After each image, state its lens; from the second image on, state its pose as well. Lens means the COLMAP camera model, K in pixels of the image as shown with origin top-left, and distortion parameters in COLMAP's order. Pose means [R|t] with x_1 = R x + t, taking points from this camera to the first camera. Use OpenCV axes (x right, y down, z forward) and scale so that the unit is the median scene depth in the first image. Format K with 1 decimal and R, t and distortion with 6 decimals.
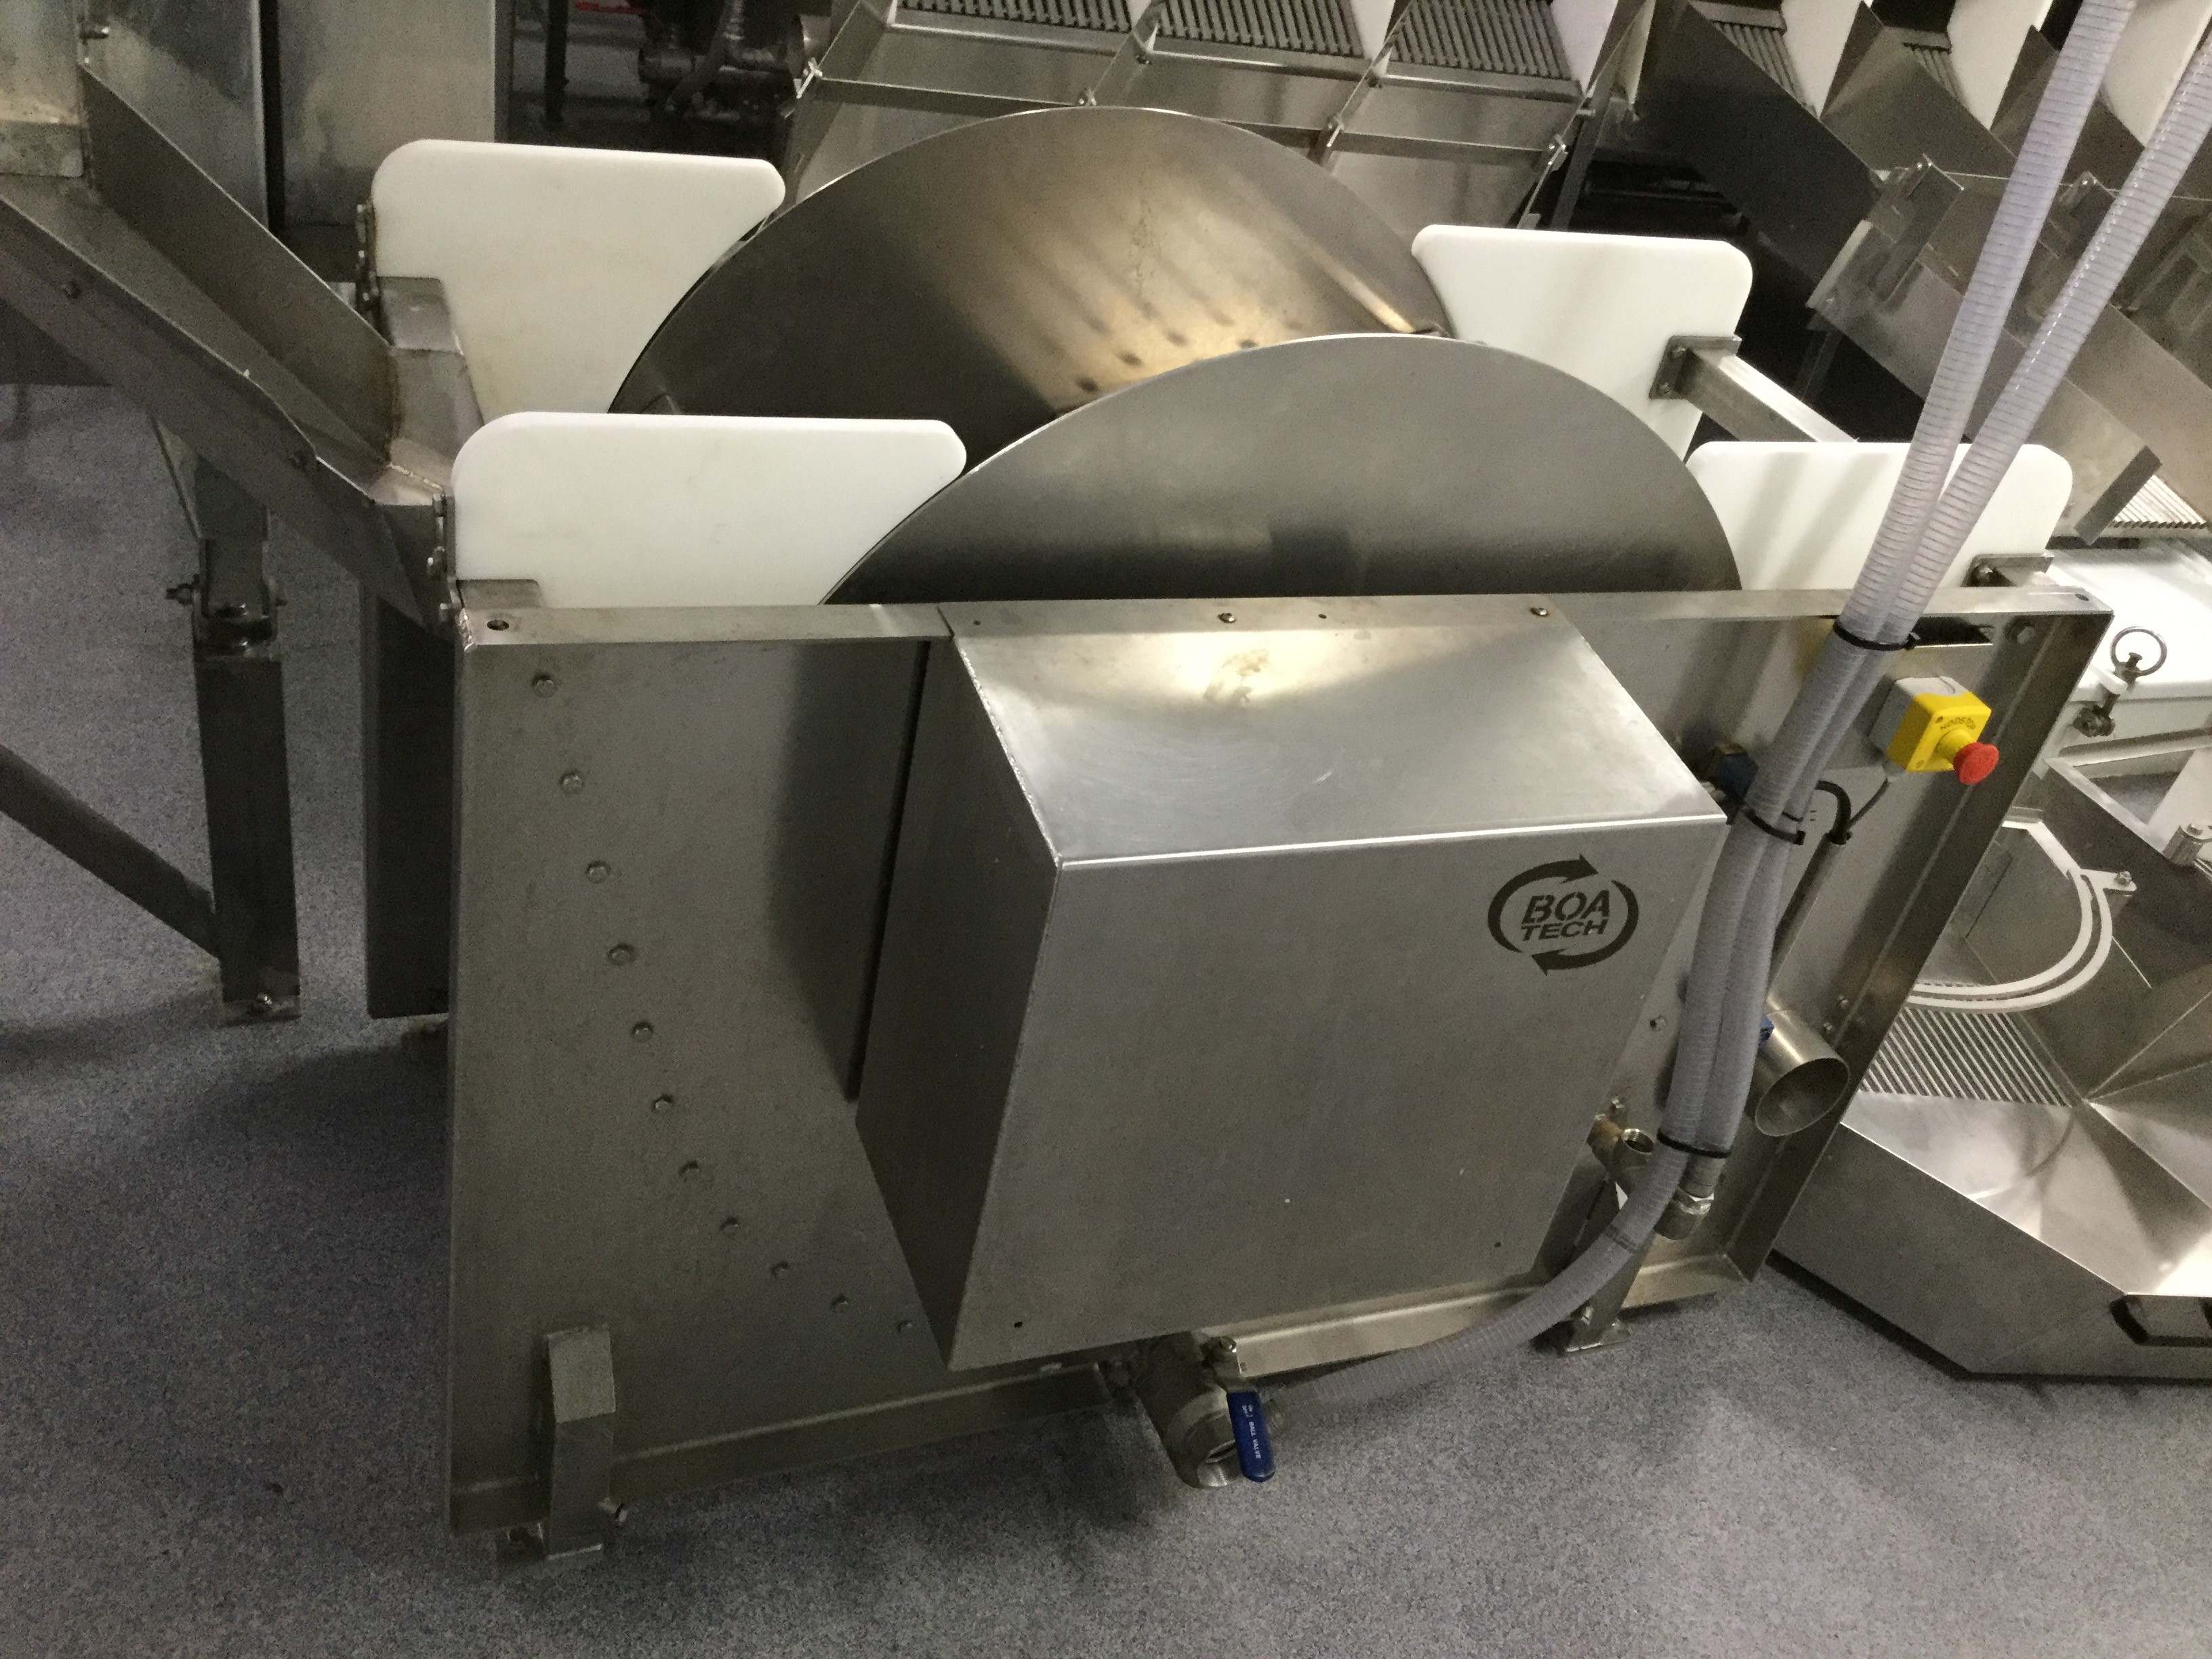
lens RADIAL K [[1998.8, 0, 1106.0], [0, 1998.8, 829.5], [0, 0, 1]] dist [0.111774, -0.209809]
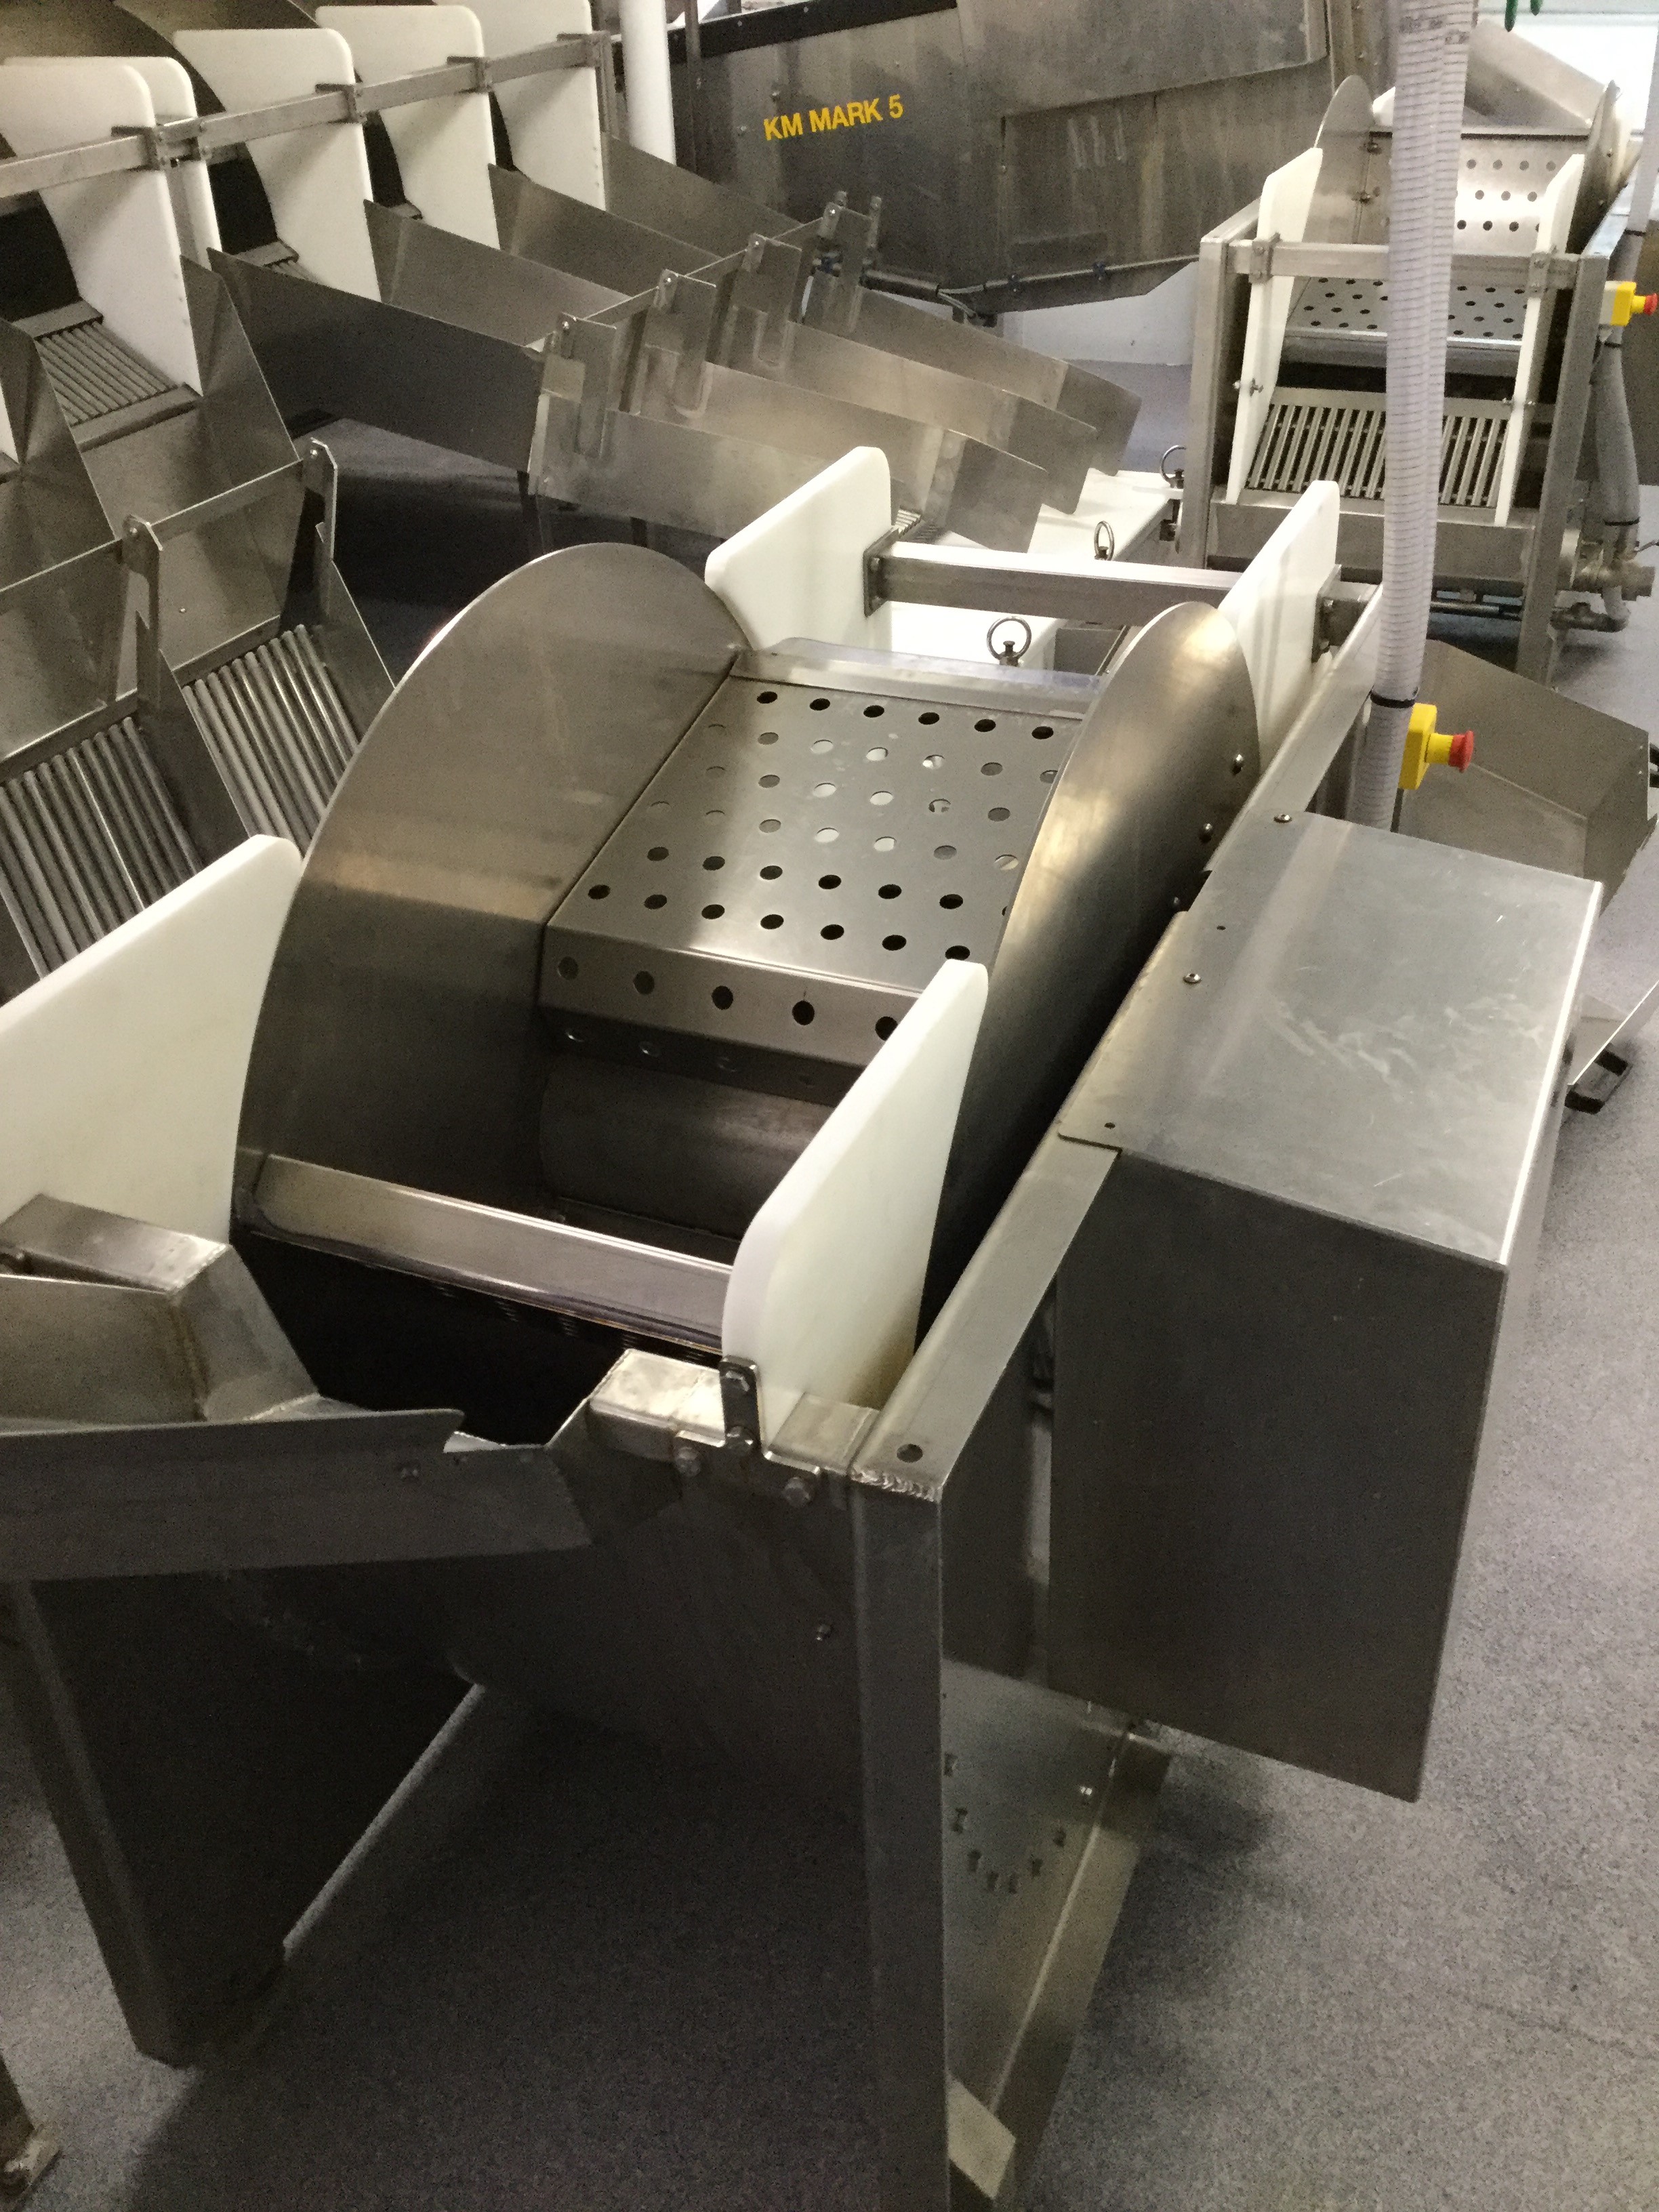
lens RADIAL K [[1998.8, 0, 827.0], [0, 1998.8, 1118.2], [0, 0, 1]] dist [0.111774, -0.209809]
pose [[0.686020, -0.563530, 0.460229, -0.194259], [0.544355, 0.817230, 0.189243, -0.119243], [-0.482756, 0.120703, 0.867397, 0.101163]]
